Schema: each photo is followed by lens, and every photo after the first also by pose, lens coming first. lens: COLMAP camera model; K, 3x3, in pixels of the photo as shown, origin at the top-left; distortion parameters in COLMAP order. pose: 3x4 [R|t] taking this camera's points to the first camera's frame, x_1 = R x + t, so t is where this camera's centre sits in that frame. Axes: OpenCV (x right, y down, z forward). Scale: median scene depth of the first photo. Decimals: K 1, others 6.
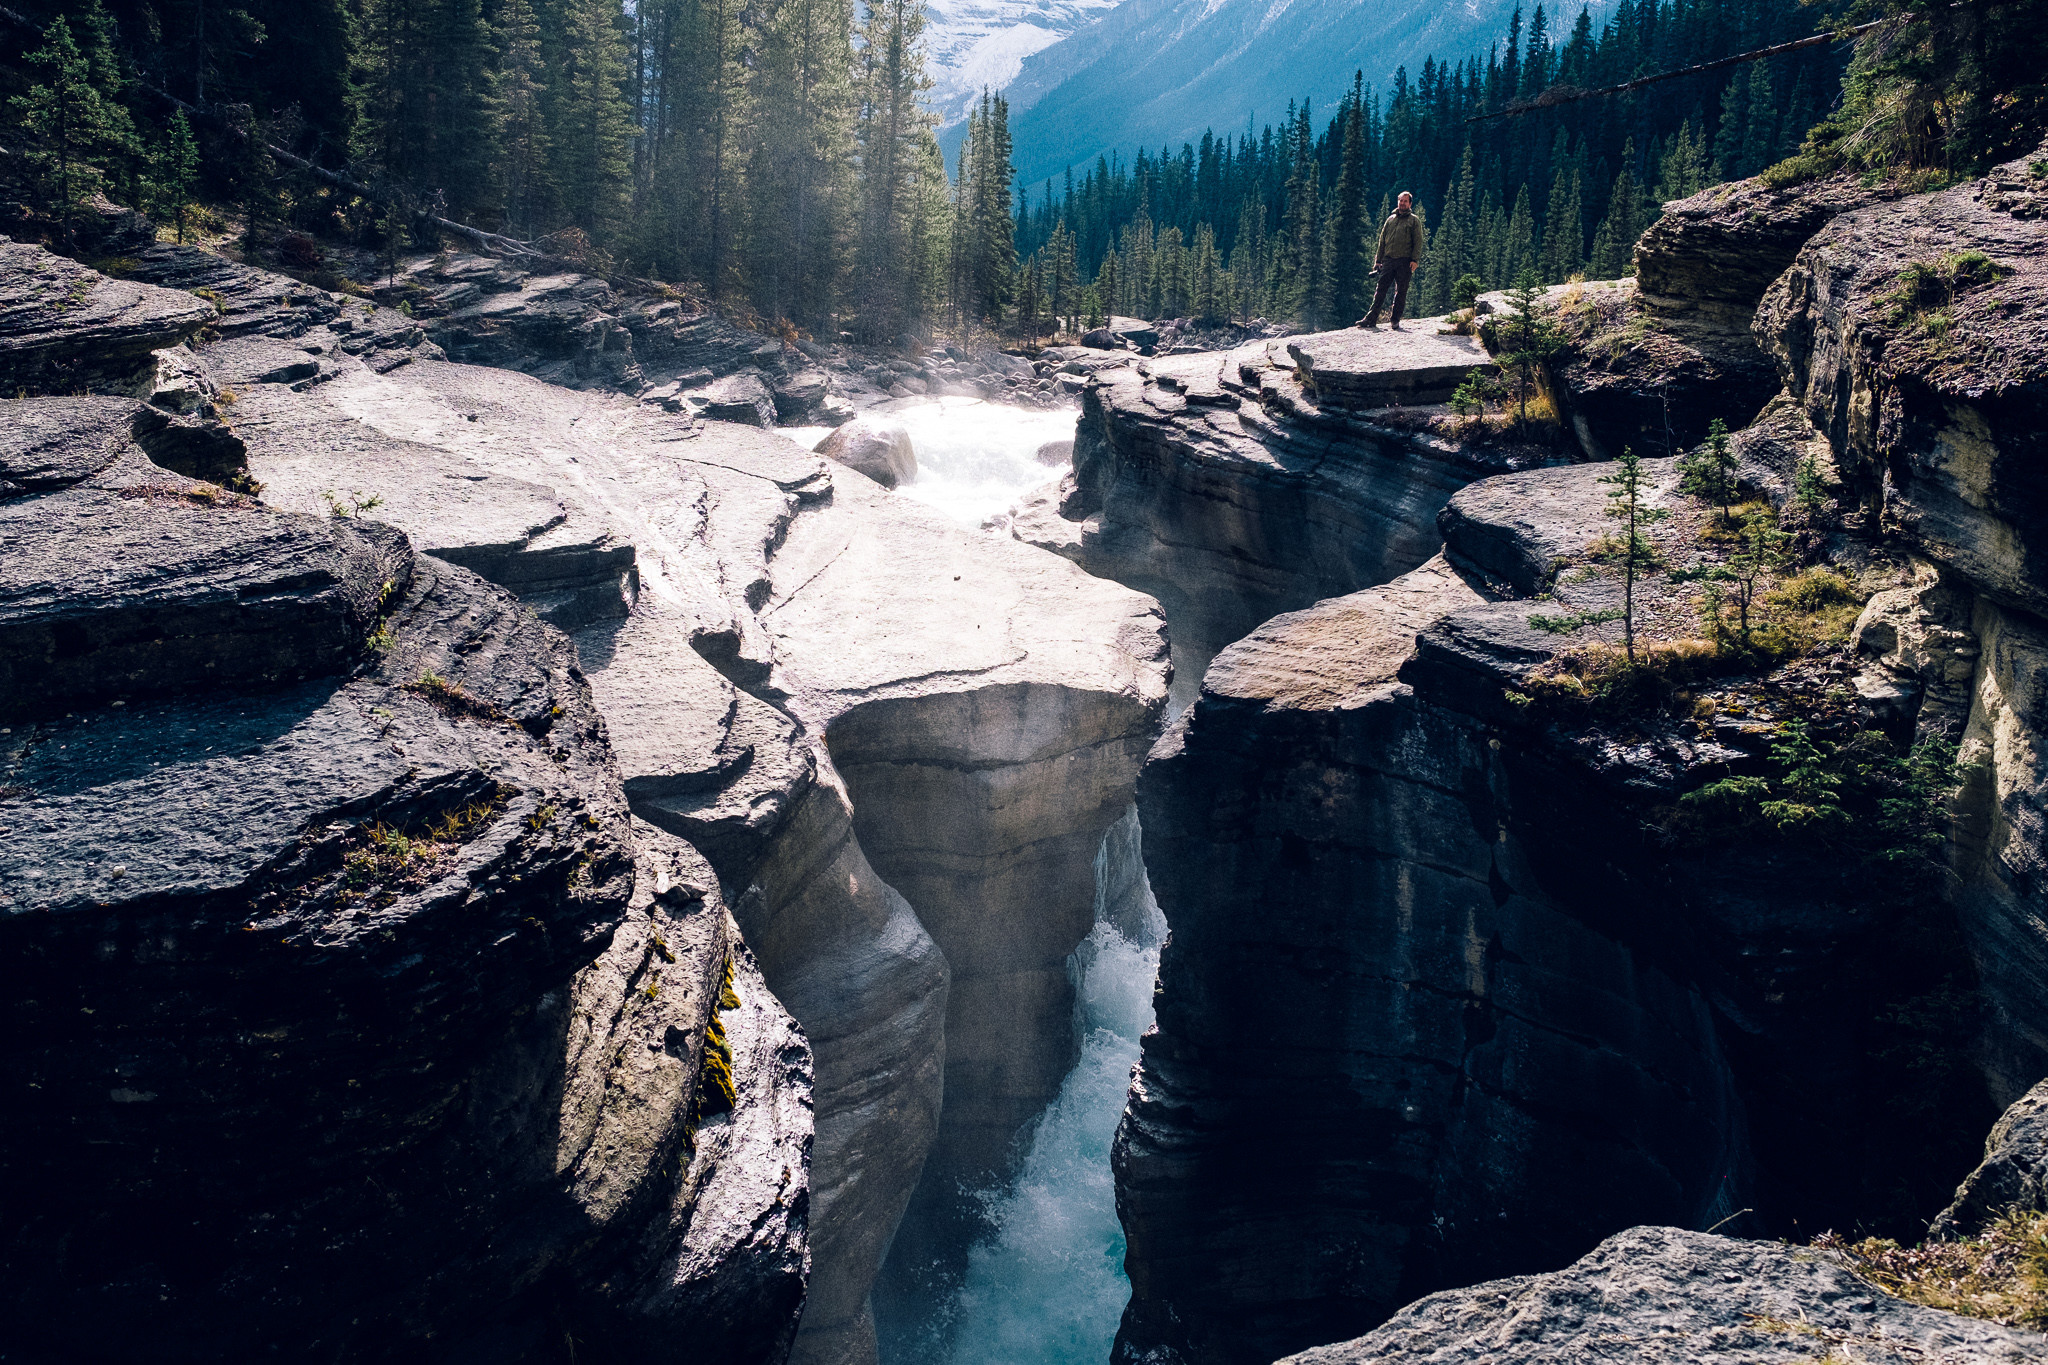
lens RADIAL K [[2060.9, 0, 1029.1], [0, 2060.9, 685.8], [0, 0, 1]] dist [-0.008793, 0.021288]
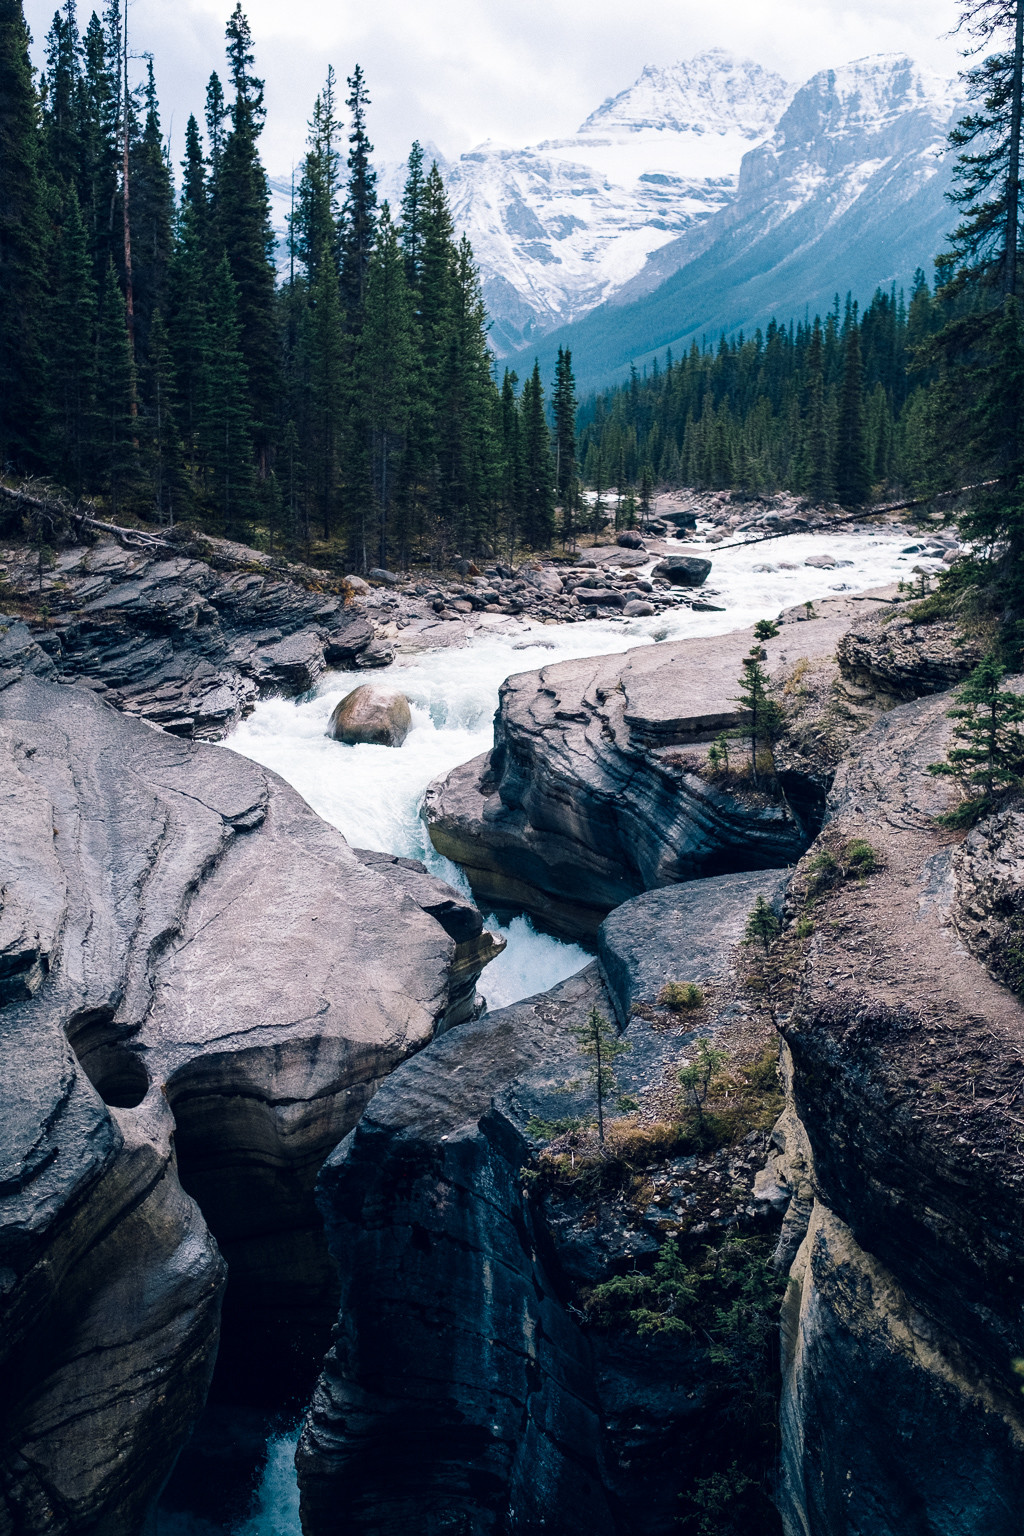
lens RADIAL K [[1545.7, 0, 512.0], [0, 1545.7, 768.0], [0, 0, 1]] dist [-0.008793, 0.021288]
pose [[0.995532, -0.011800, -0.093681, 0.170893], [0.014045, 0.999629, 0.023338, -0.153206], [0.093371, -0.024549, 0.995329, -0.020611]]
